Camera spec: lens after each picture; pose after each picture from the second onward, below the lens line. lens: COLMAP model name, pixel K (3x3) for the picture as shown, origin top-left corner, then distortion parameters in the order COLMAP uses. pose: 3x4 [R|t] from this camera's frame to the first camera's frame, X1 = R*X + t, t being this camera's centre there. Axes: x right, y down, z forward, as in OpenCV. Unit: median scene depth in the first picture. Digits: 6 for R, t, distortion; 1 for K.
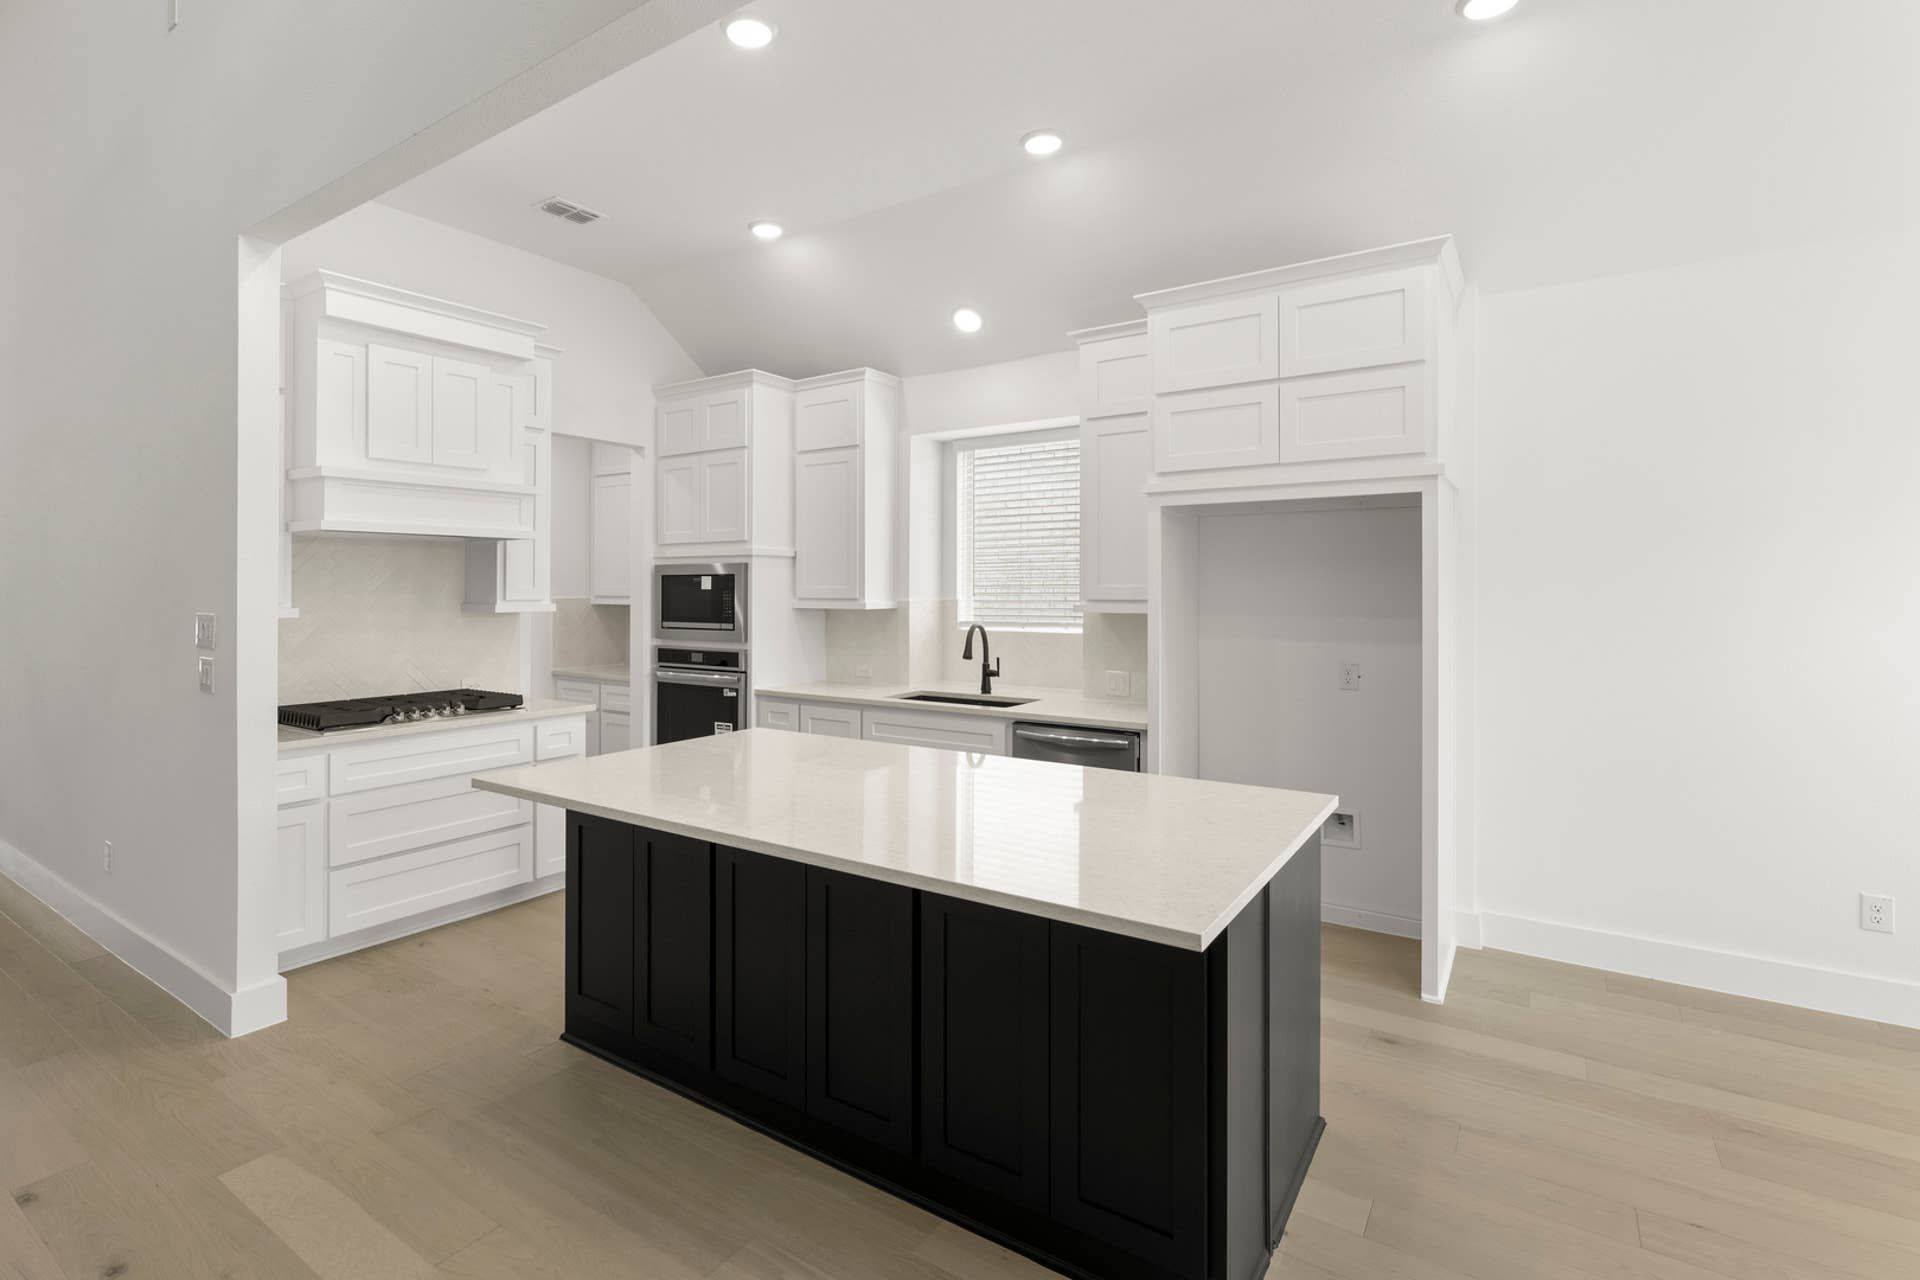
lens RADIAL K [[944.8, 0, 879.7], [0, 944.8, 576.3], [0, 0, 1]] dist [-0.004140, -0.000693]
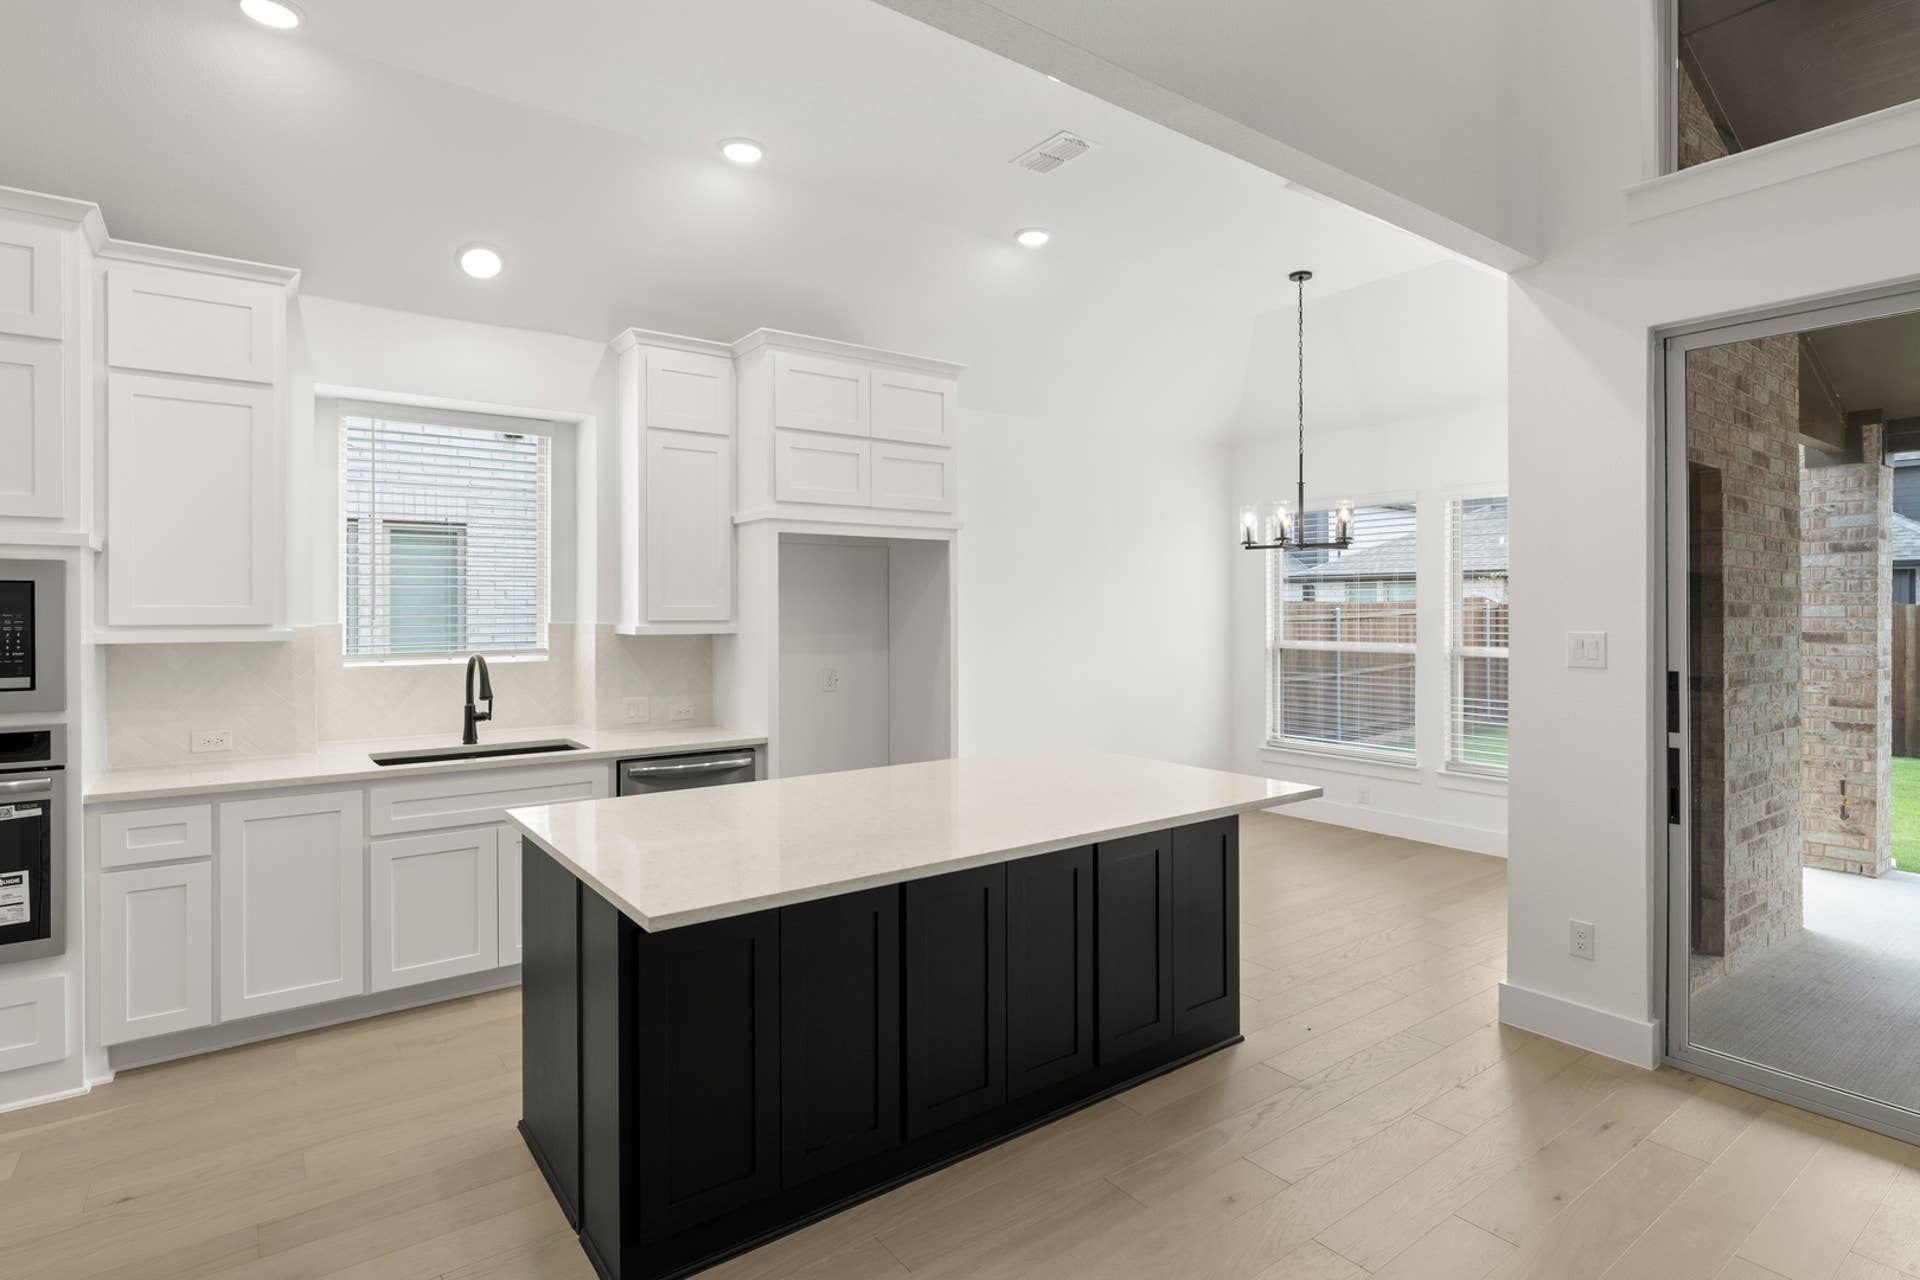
lens RADIAL K [[983.8, 0, 1035.8], [0, 983.8, 615.4], [0, 0, 1]] dist [-0.004445, -0.001630]
pose [[0.247946, -0.005655, 0.968757, -0.586372], [-0.010921, 0.999903, 0.008632, 0.006186], [-0.968712, -0.012721, 0.247860, 0.361623]]
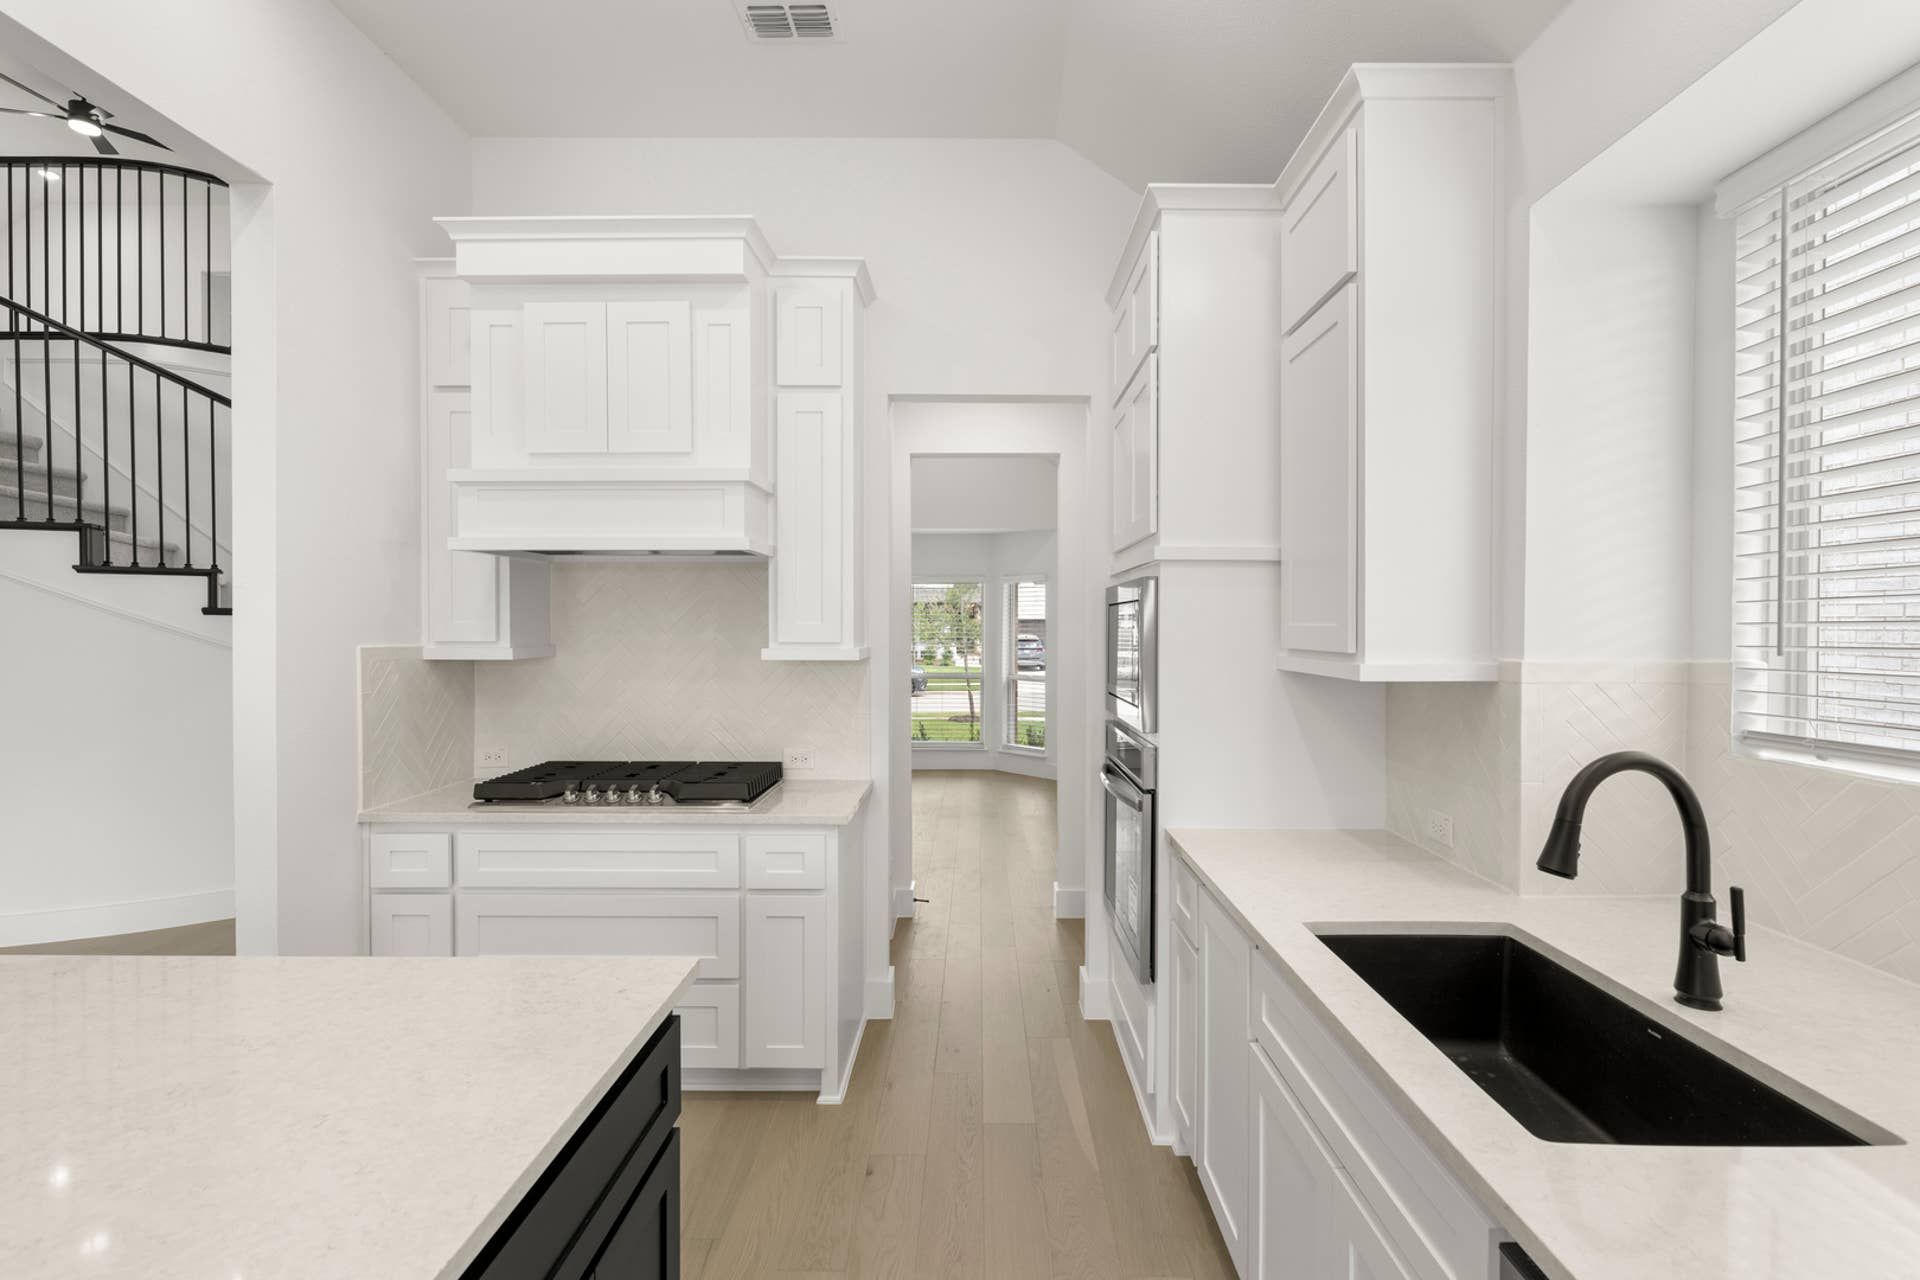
lens RADIAL K [[908.8, 0, 971.1], [0, 908.8, 632.9], [0, 0, 1]] dist [-0.002813, -0.002296]
pose [[0.580473, 0.014226, -0.814155, 0.216731], [0.006887, 0.999726, 0.022379, 0.004429], [0.814250, -0.018597, 0.580216, 0.695431]]
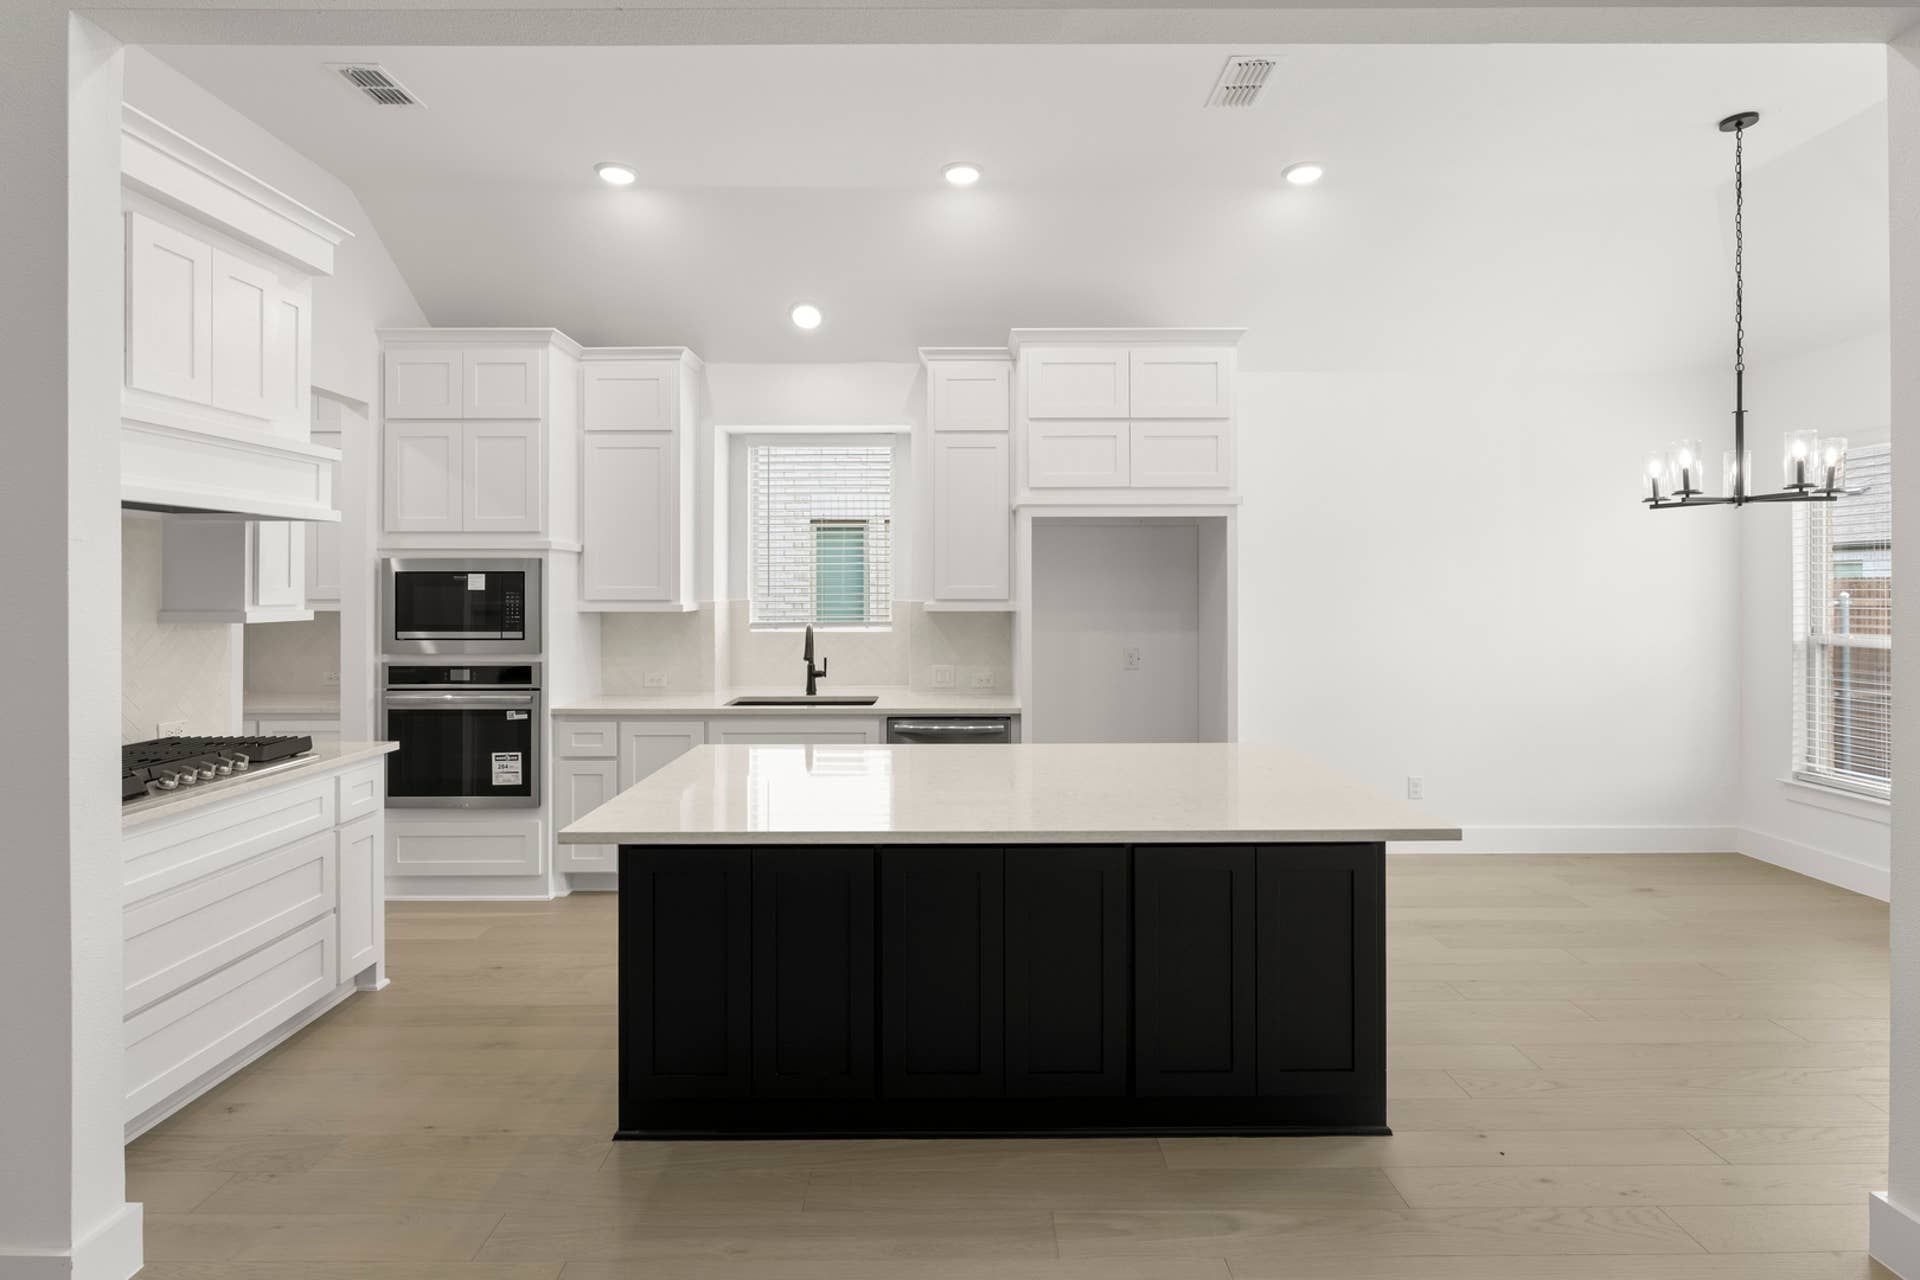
lens RADIAL K [[944.8, 0, 974.2], [0, 944.8, 594.2], [0, 0, 1]] dist [-0.004140, -0.000693]
pose [[0.792826, -0.003097, 0.609440, -0.376512], [-0.006812, 0.999880, 0.013944, 0.003379], [-0.609410, -0.015207, 0.792710, 0.109487]]
